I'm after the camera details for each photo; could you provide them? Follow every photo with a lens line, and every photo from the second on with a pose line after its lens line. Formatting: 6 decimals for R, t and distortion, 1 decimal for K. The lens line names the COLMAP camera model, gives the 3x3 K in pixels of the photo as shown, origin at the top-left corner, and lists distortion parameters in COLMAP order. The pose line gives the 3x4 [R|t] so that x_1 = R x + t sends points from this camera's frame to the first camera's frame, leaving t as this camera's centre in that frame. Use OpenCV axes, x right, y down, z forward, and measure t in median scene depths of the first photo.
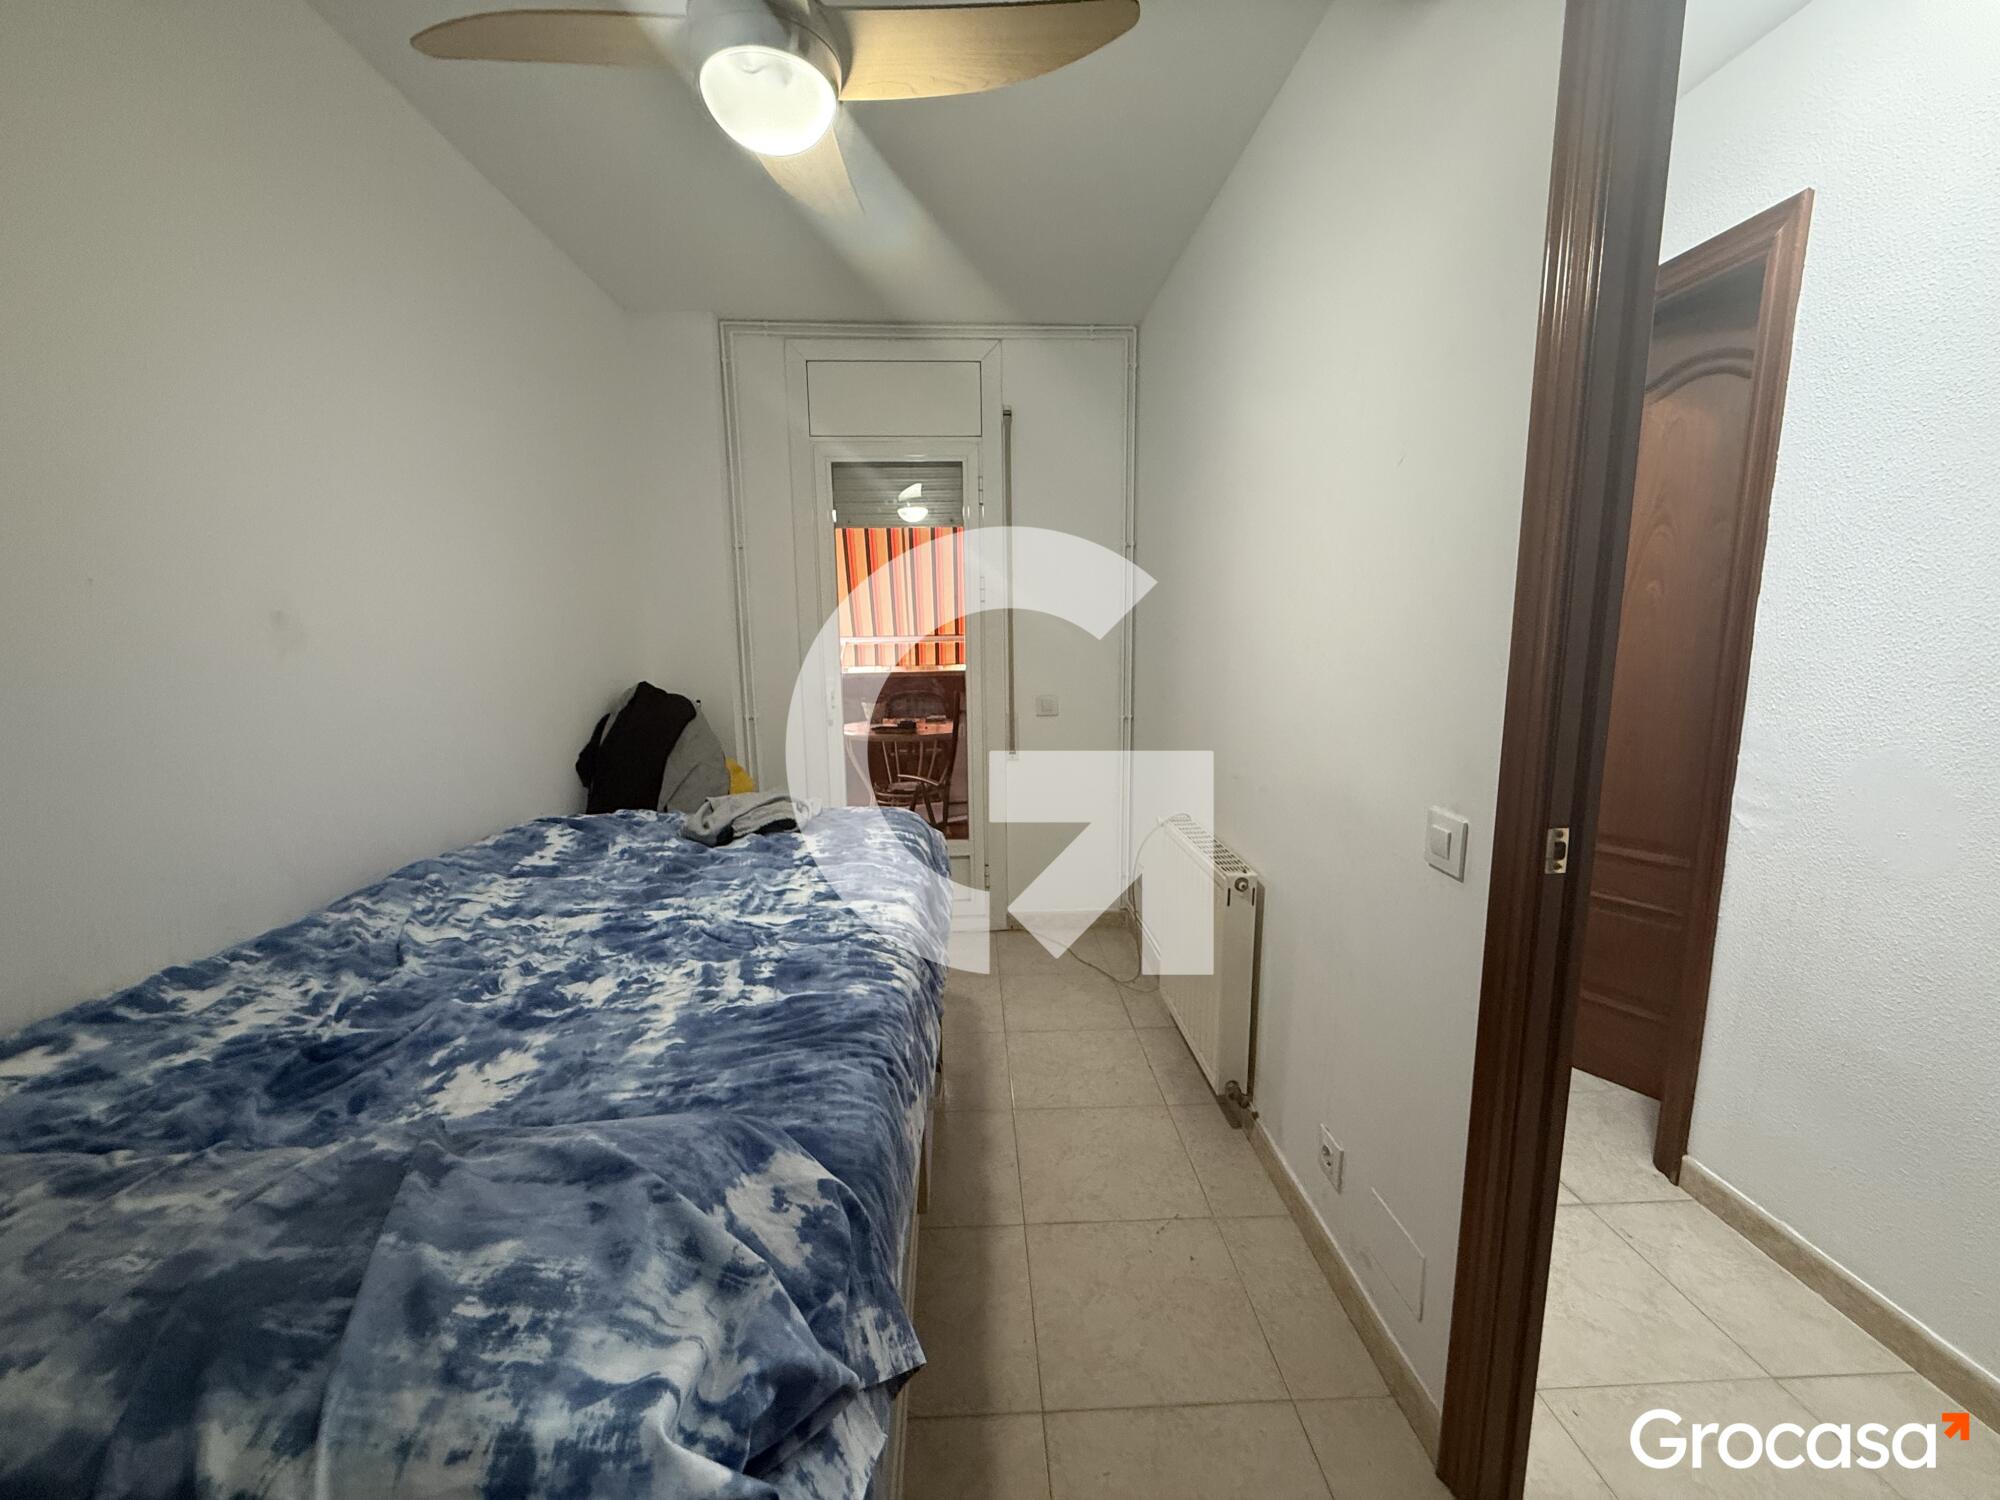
lens RADIAL K [[793.7, 0, 990.3], [0, 793.7, 753.9], [0, 0, 1]] dist [0.000843, -0.000242]
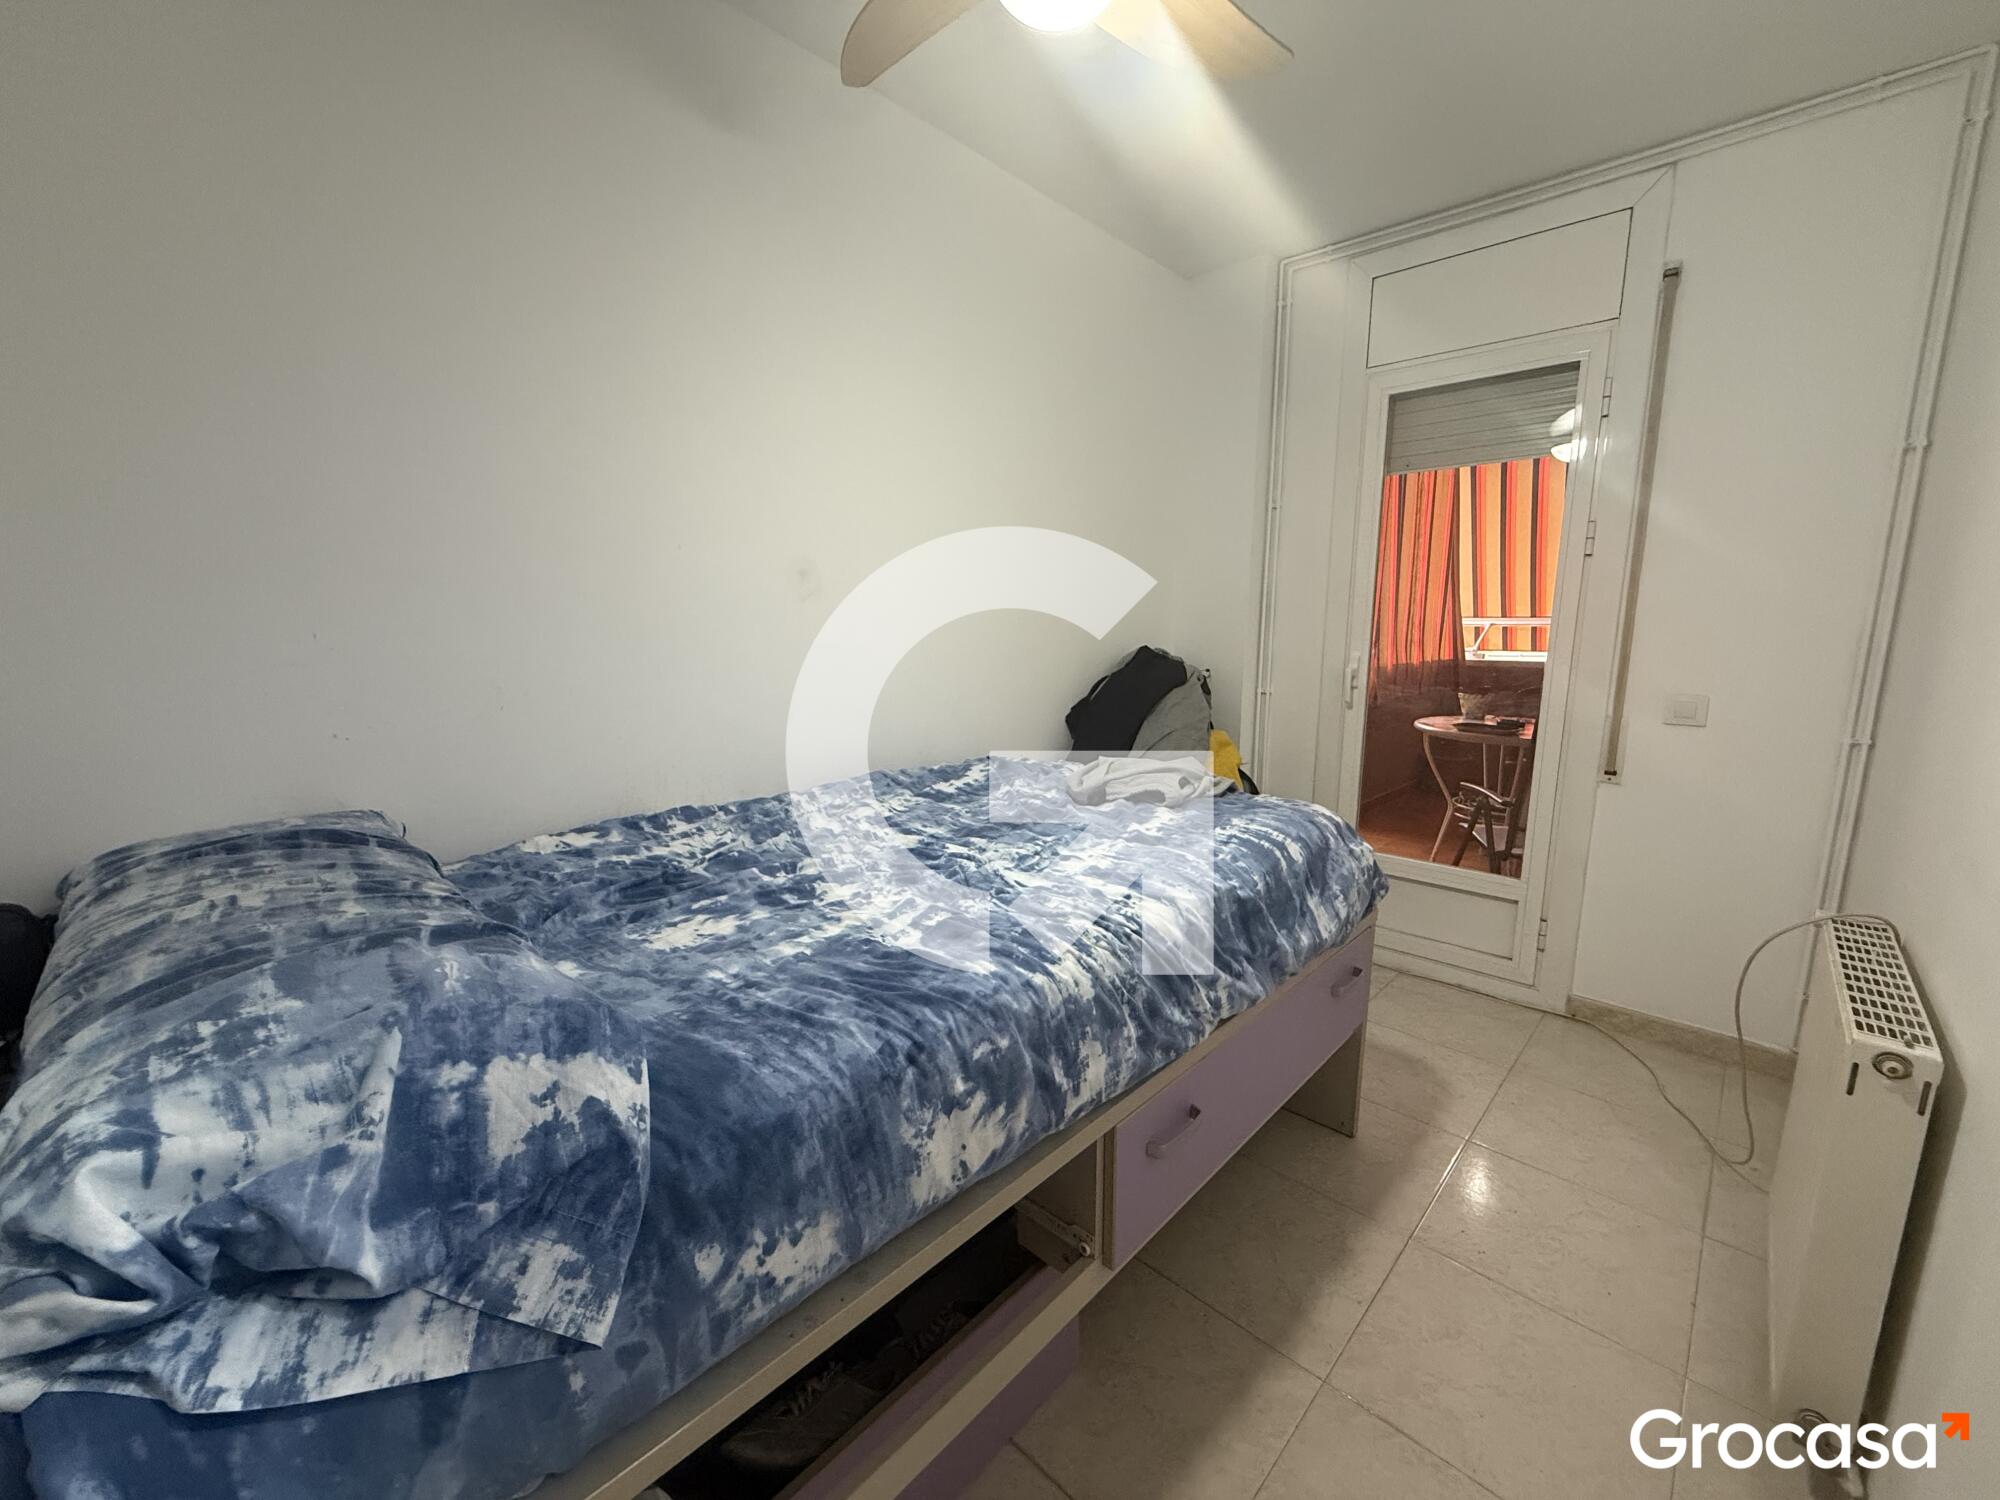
lens RADIAL K [[793.7, 0, 998.4], [0, 793.7, 750.1], [0, 0, 1]] dist [0.000843, -0.000242]
pose [[0.695087, 0.132314, -0.706645, 0.439977], [-0.122160, 0.990362, 0.065276, -0.002715], [0.708471, 0.040951, 0.704551, 0.379866]]
